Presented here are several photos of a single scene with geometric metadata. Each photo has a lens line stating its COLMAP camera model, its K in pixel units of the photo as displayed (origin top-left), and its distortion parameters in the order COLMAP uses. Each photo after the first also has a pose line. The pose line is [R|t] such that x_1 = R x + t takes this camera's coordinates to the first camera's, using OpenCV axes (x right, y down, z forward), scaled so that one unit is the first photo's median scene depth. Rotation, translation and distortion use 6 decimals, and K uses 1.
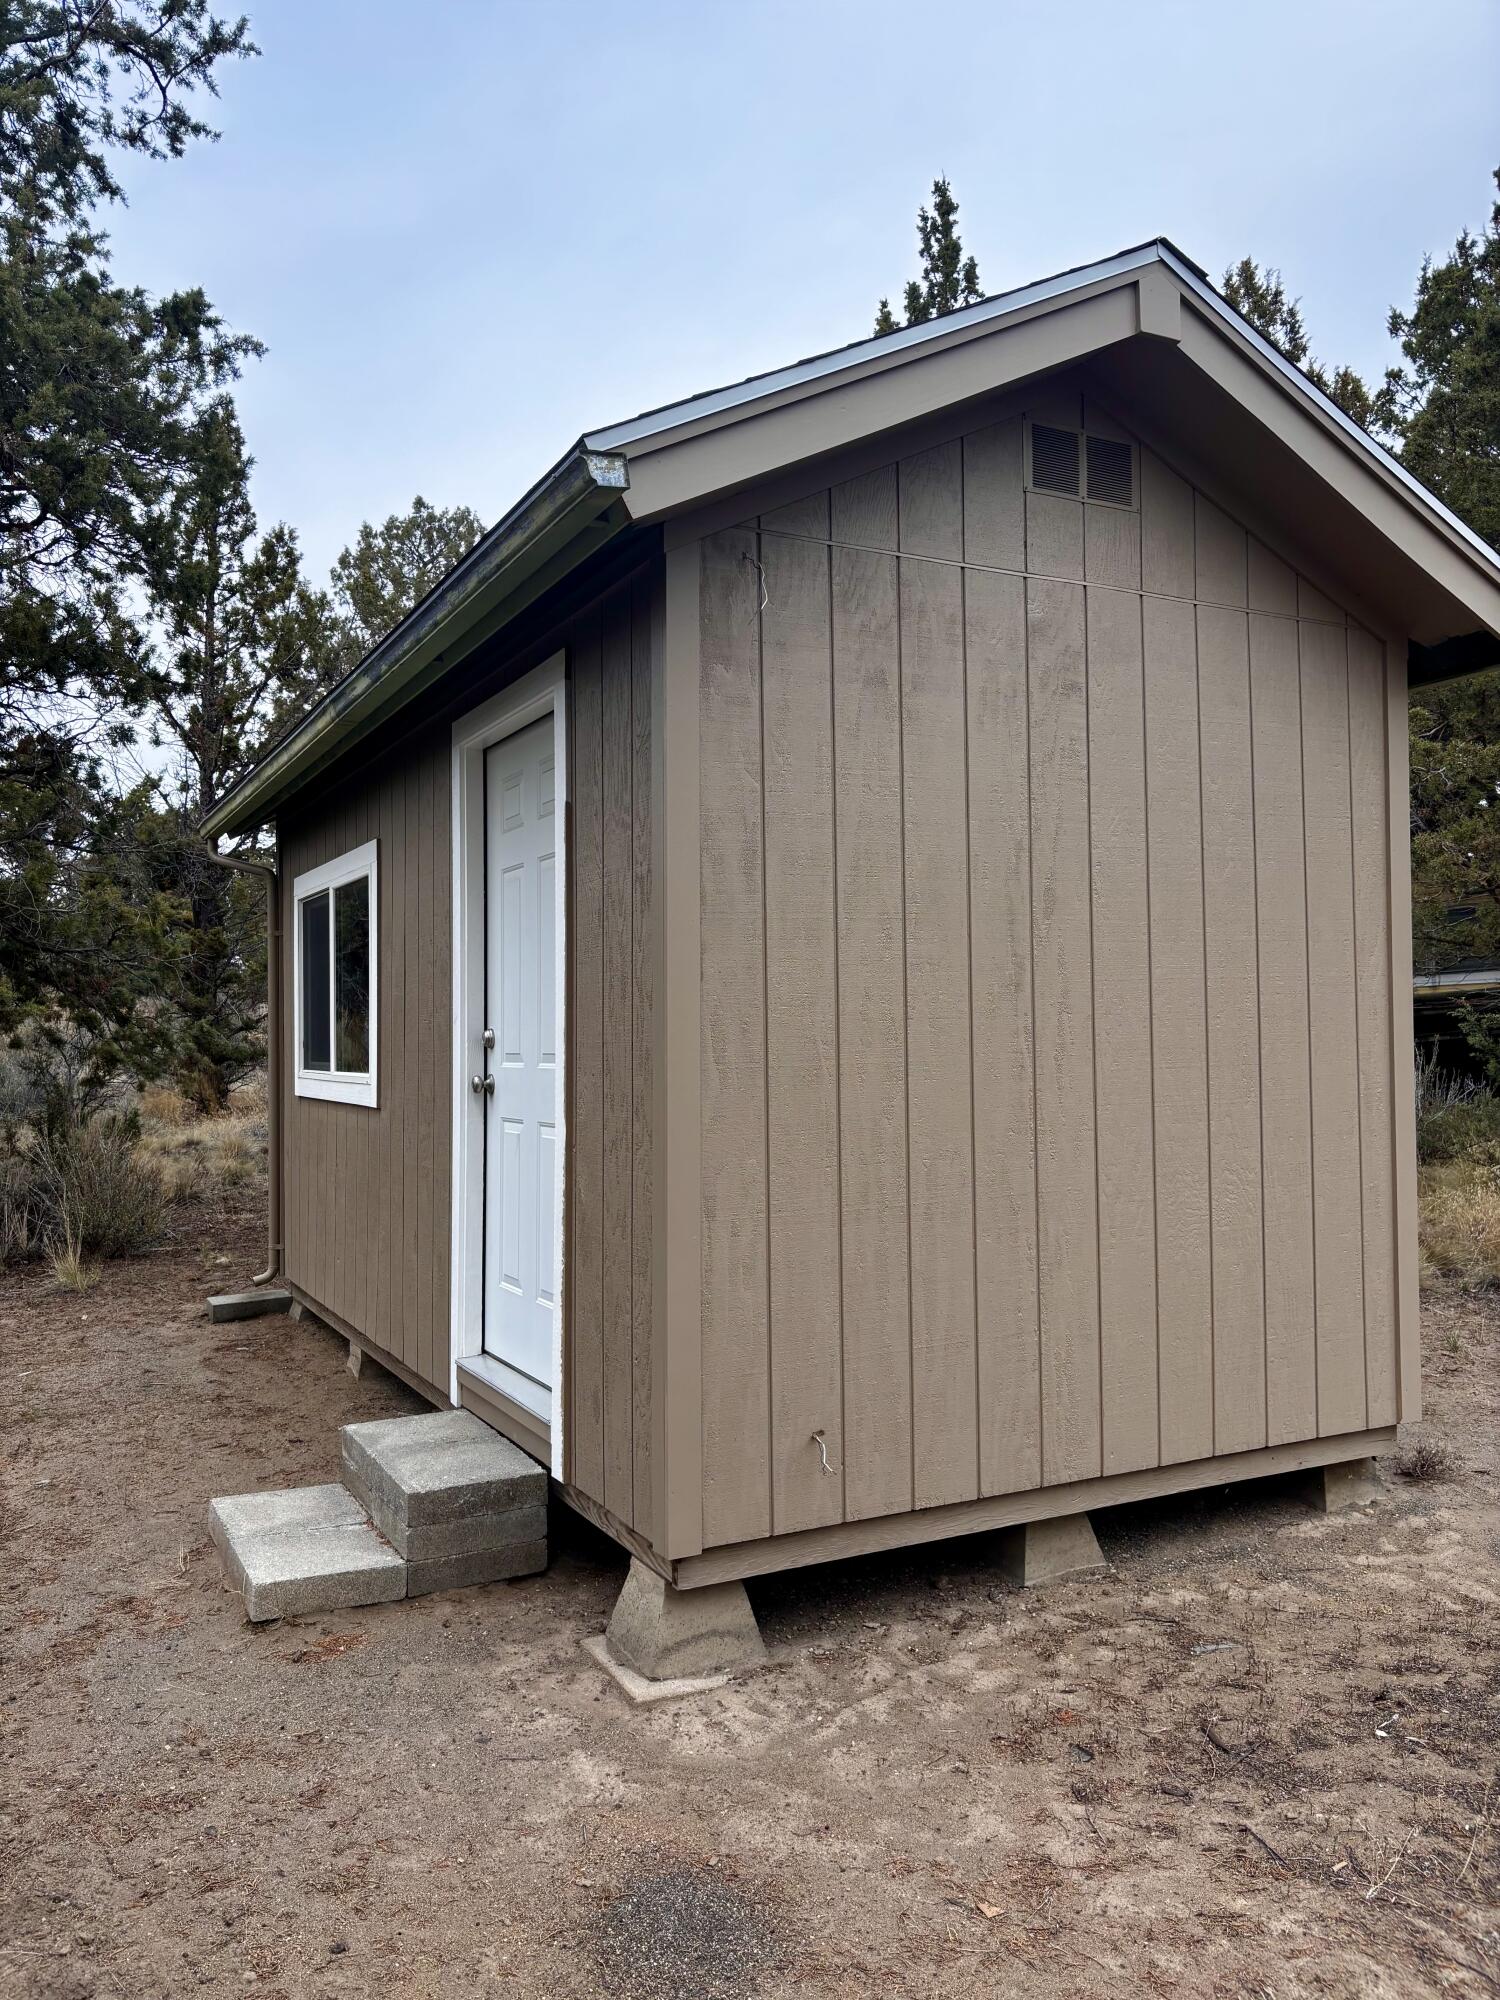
lens RADIAL K [[1508.2, 0, 734.9], [0, 1508.2, 996.8], [0, 0, 1]] dist [0.012324, -0.003632]
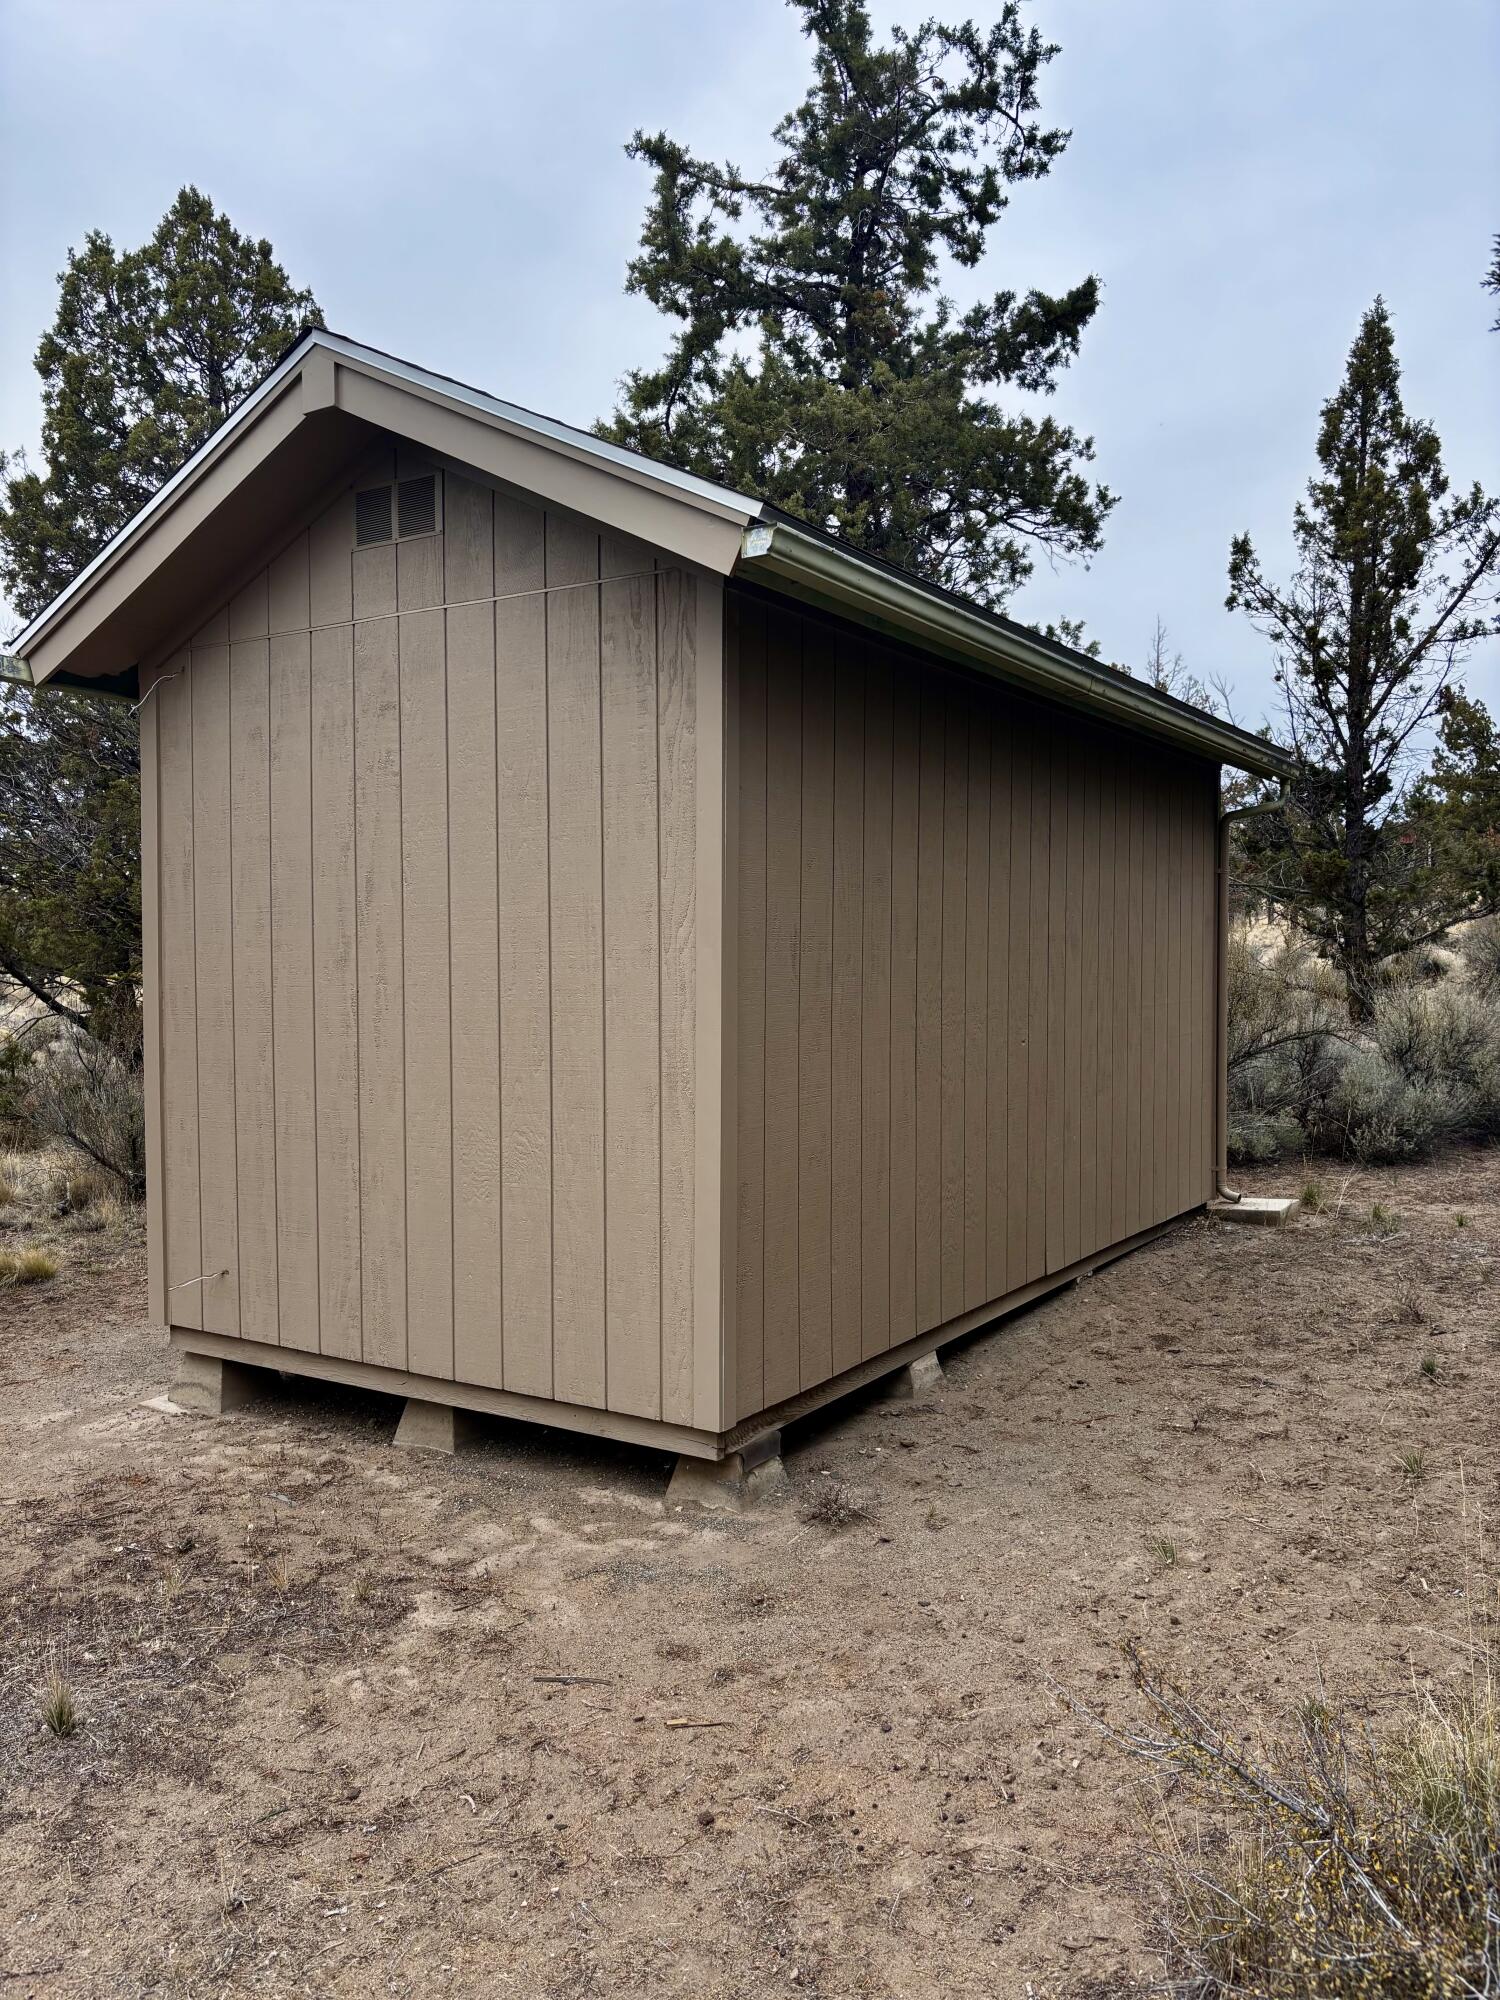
lens RADIAL K [[1508.2, 0, 735.2], [0, 1508.2, 1005.0], [0, 0, 1]] dist [0.012324, -0.003632]
pose [[0.518809, 0.038592, -0.854019, 1.391409], [0.015464, 0.998394, 0.054510, -0.033167], [0.854750, -0.041486, 0.517379, 0.617380]]
